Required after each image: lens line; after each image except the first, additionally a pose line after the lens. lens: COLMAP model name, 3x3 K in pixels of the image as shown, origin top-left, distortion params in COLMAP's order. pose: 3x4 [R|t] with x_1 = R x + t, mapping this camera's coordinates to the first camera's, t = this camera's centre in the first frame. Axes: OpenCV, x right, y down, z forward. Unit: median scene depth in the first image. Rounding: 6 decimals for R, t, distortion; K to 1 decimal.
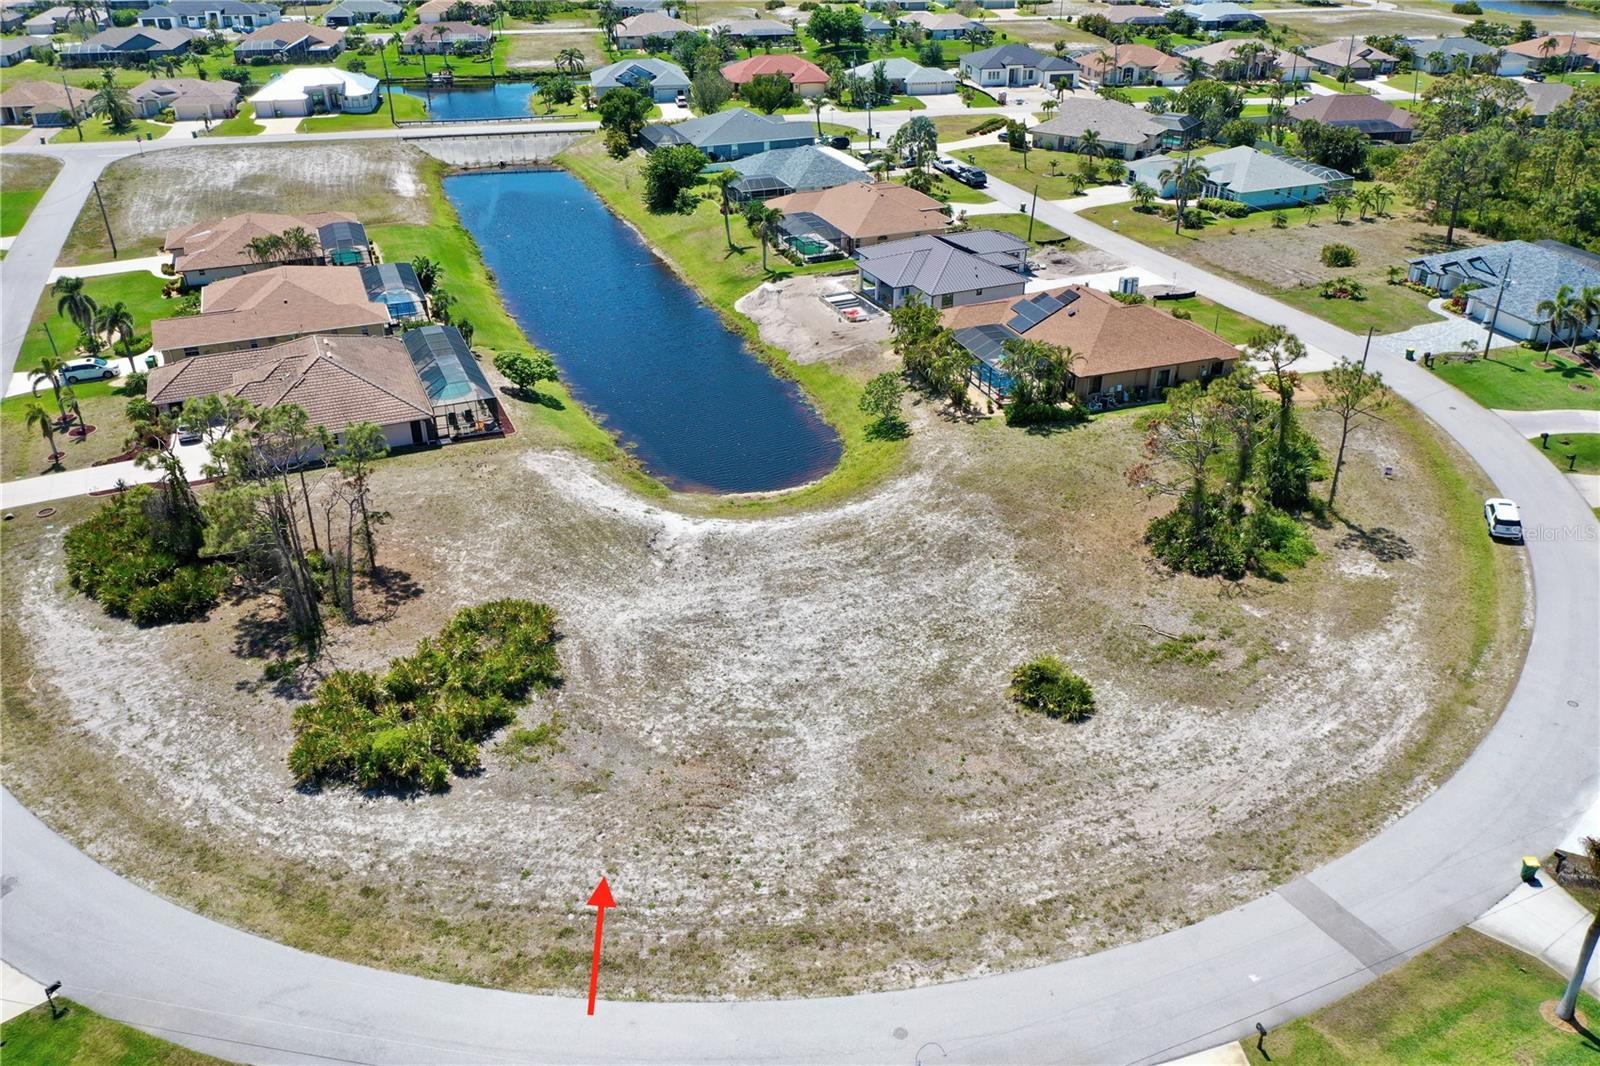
lens RADIAL K [[1265.4, 0, 801.4], [0, 1265.4, 531.5], [0, 0, 1]] dist [-0.008090, 0.000133]
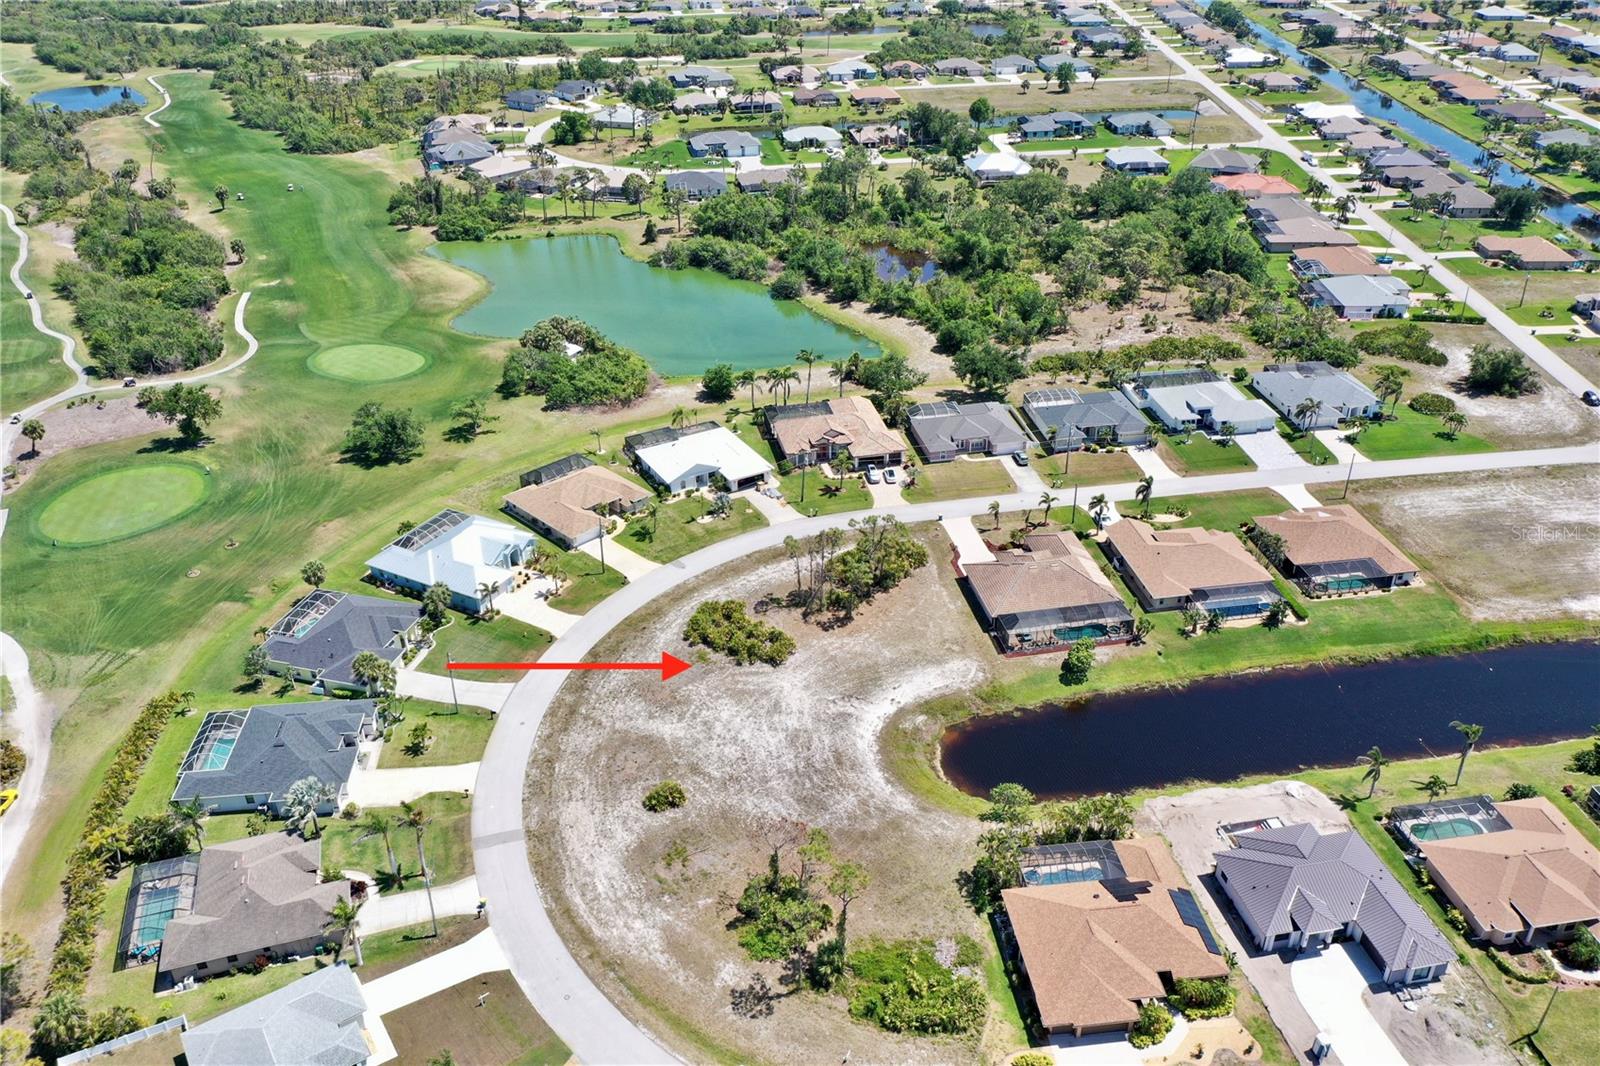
lens RADIAL K [[1265.4, 0, 801.2], [0, 1265.4, 533.7], [0, 0, 1]] dist [-0.008090, 0.000133]
pose [[-0.226858, 0.492321, -0.840331, 1.401039], [-0.456396, 0.708485, 0.538286, -1.171993], [0.860371, 0.505638, 0.063968, 0.690671]]
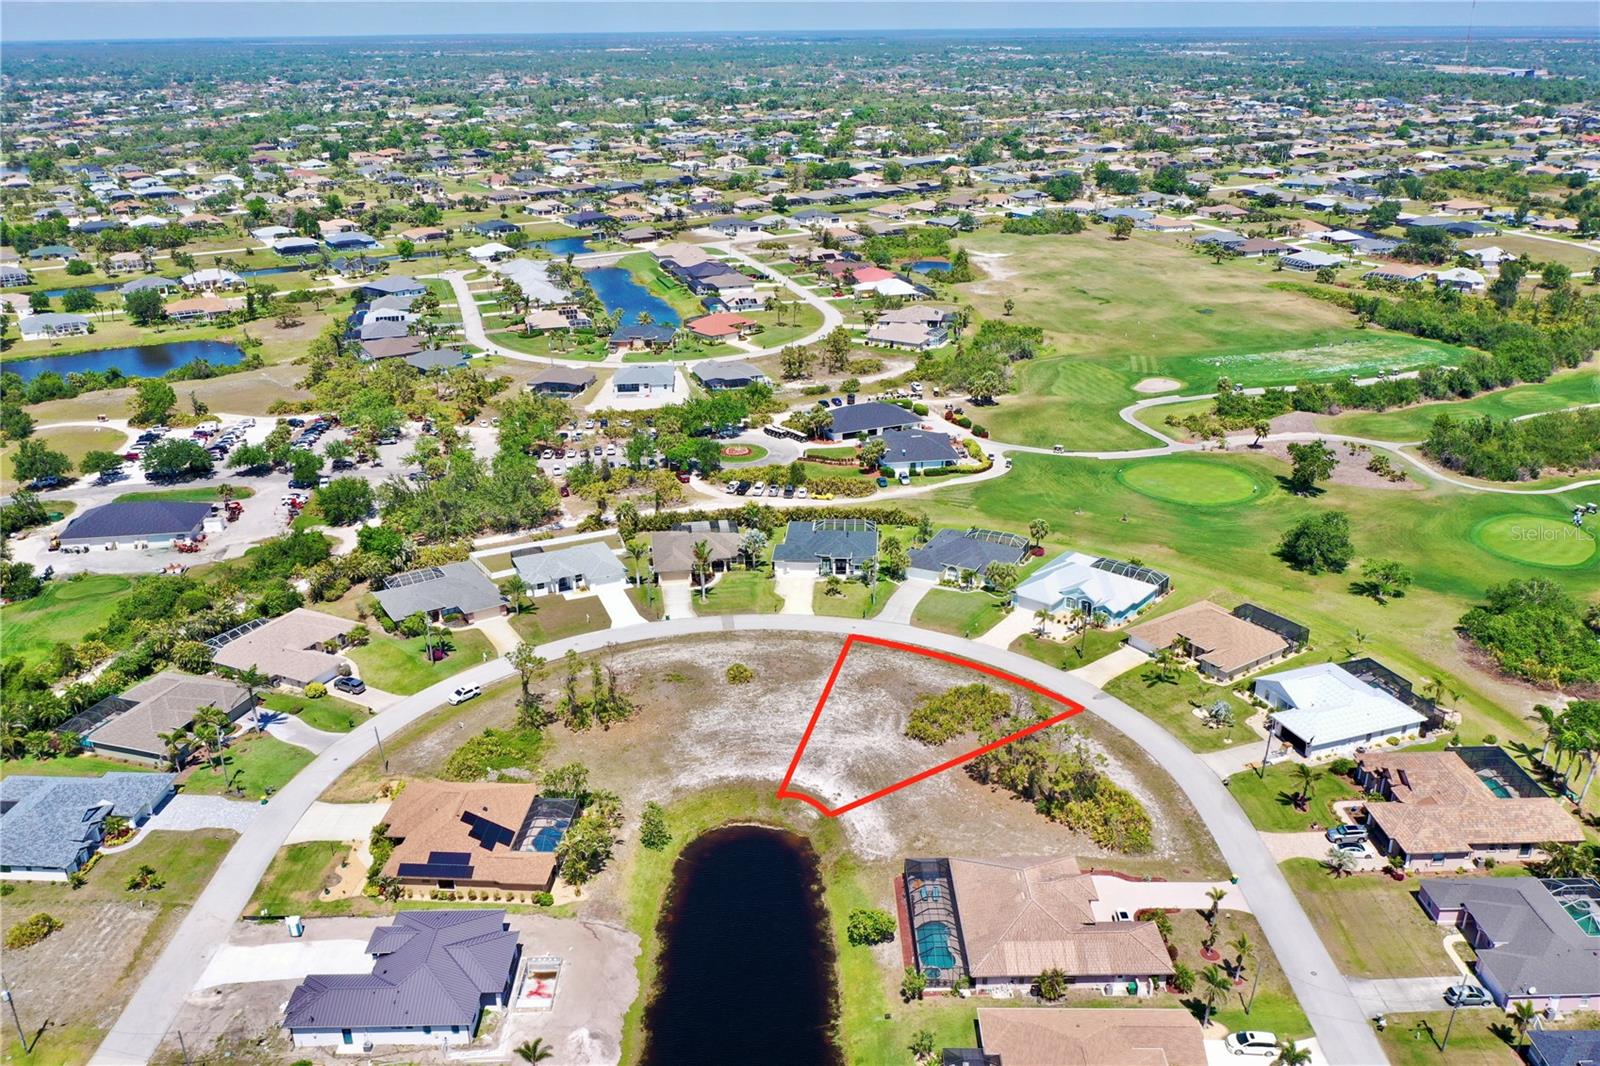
lens RADIAL K [[1265.4, 0, 799.1], [0, 1265.4, 529.9], [0, 0, 1]] dist [-0.008090, 0.000133]
pose [[-0.920803, -0.135813, 0.365617, -0.715145], [0.198213, 0.644388, 0.738563, -1.688587], [-0.335906, 0.752542, -0.566435, 1.860198]]
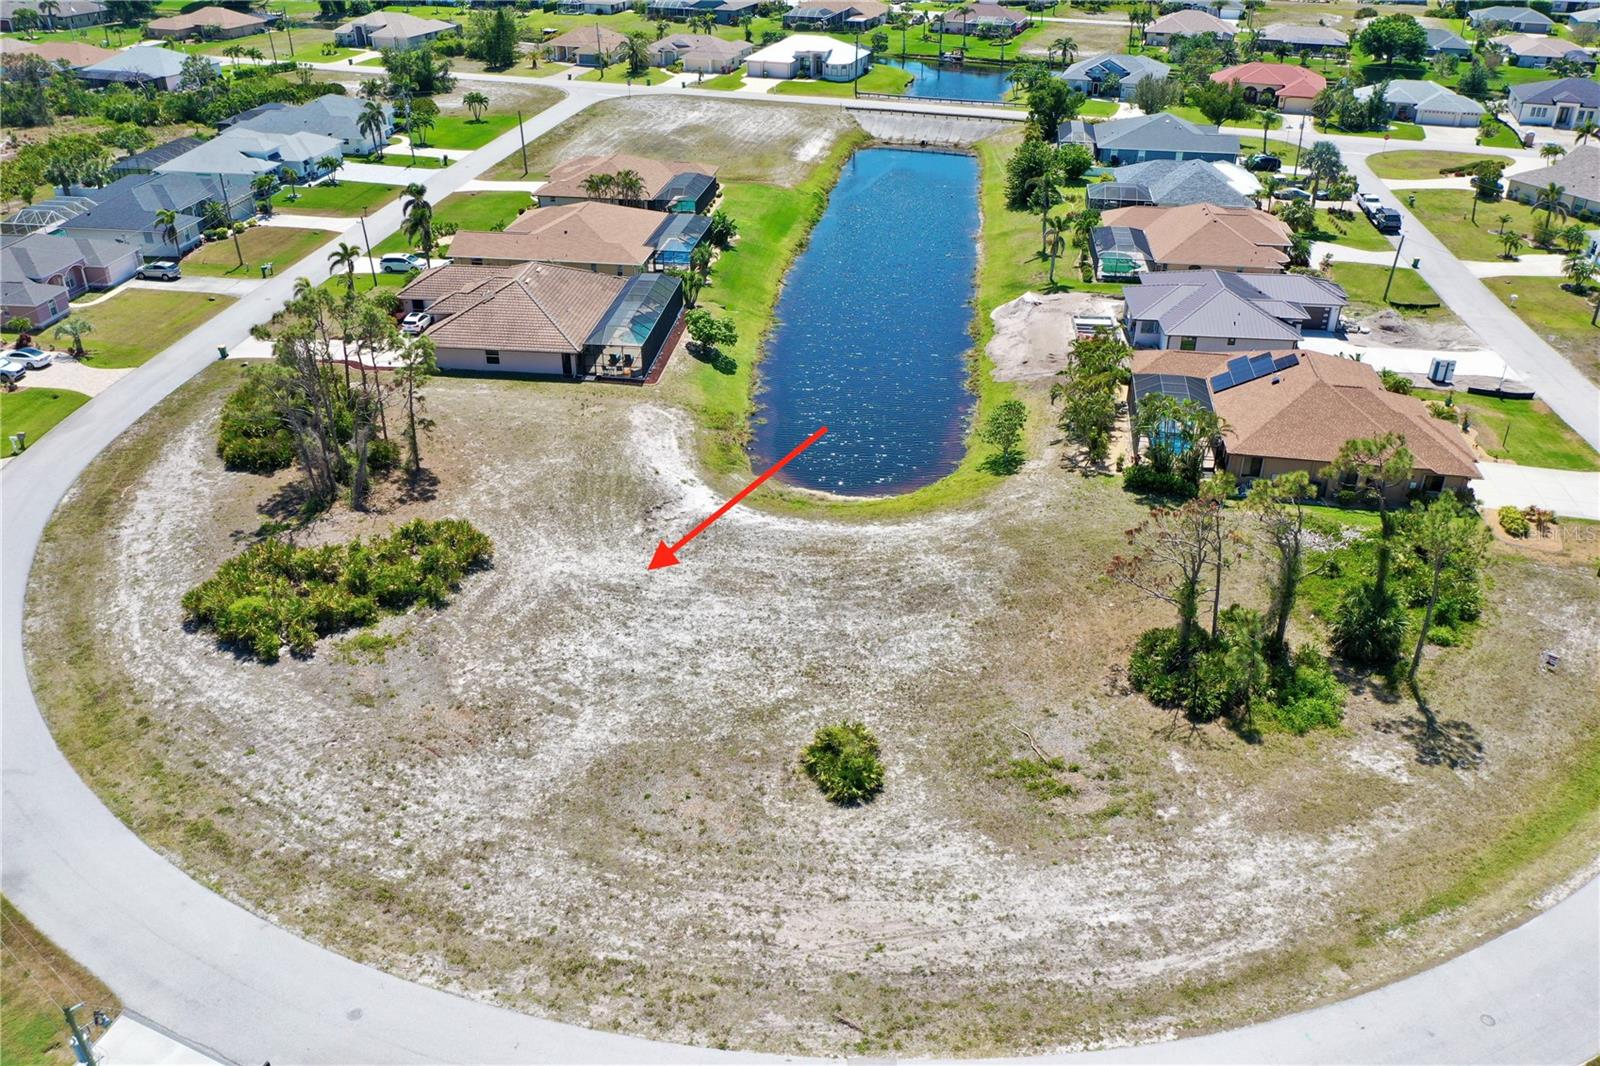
lens RADIAL K [[1265.4, 0, 801.0], [0, 1265.4, 532.3], [0, 0, 1]] dist [-0.008090, 0.000133]
pose [[0.870697, 0.247219, -0.425171, 0.417916], [-0.245094, 0.967598, 0.060696, -0.063660], [0.426399, 0.051359, 0.903076, 0.147331]]
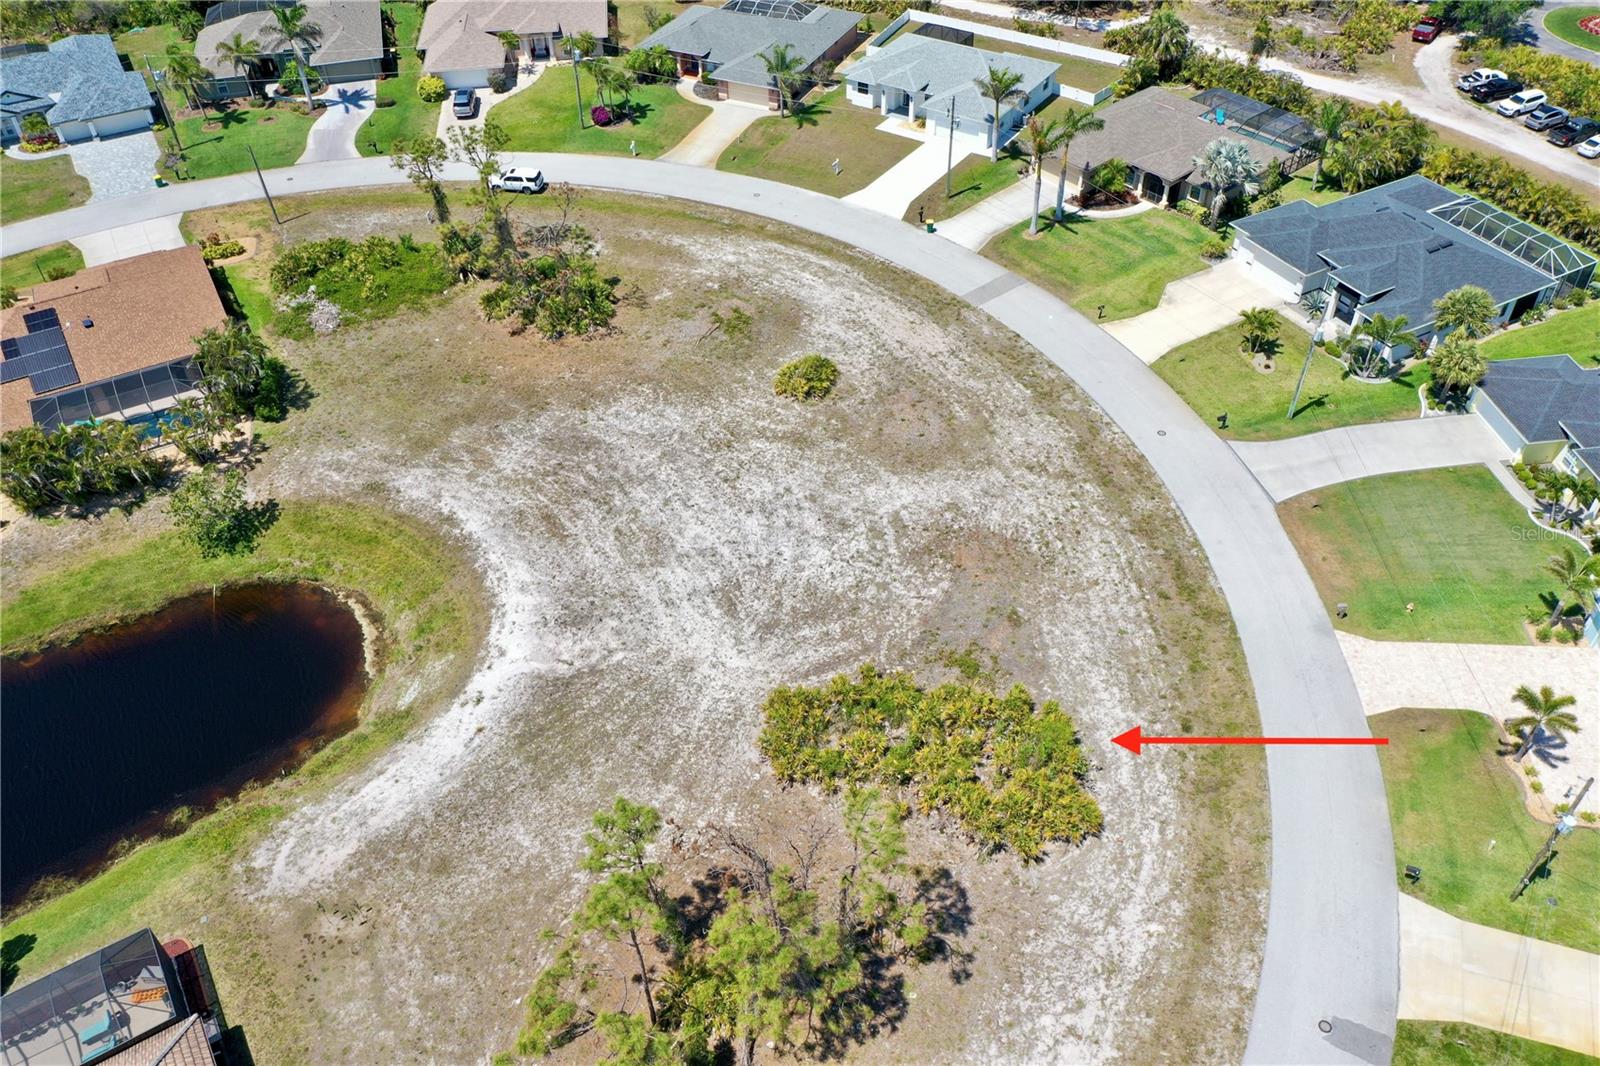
lens RADIAL K [[1265.4, 0, 802.1], [0, 1265.4, 528.8], [0, 0, 1]] dist [-0.008090, 0.000133]
pose [[-0.169227, -0.660925, 0.731122, -0.686652], [0.492463, 0.585874, 0.643609, -0.502951], [-0.853723, 0.468966, 0.226336, 0.648124]]
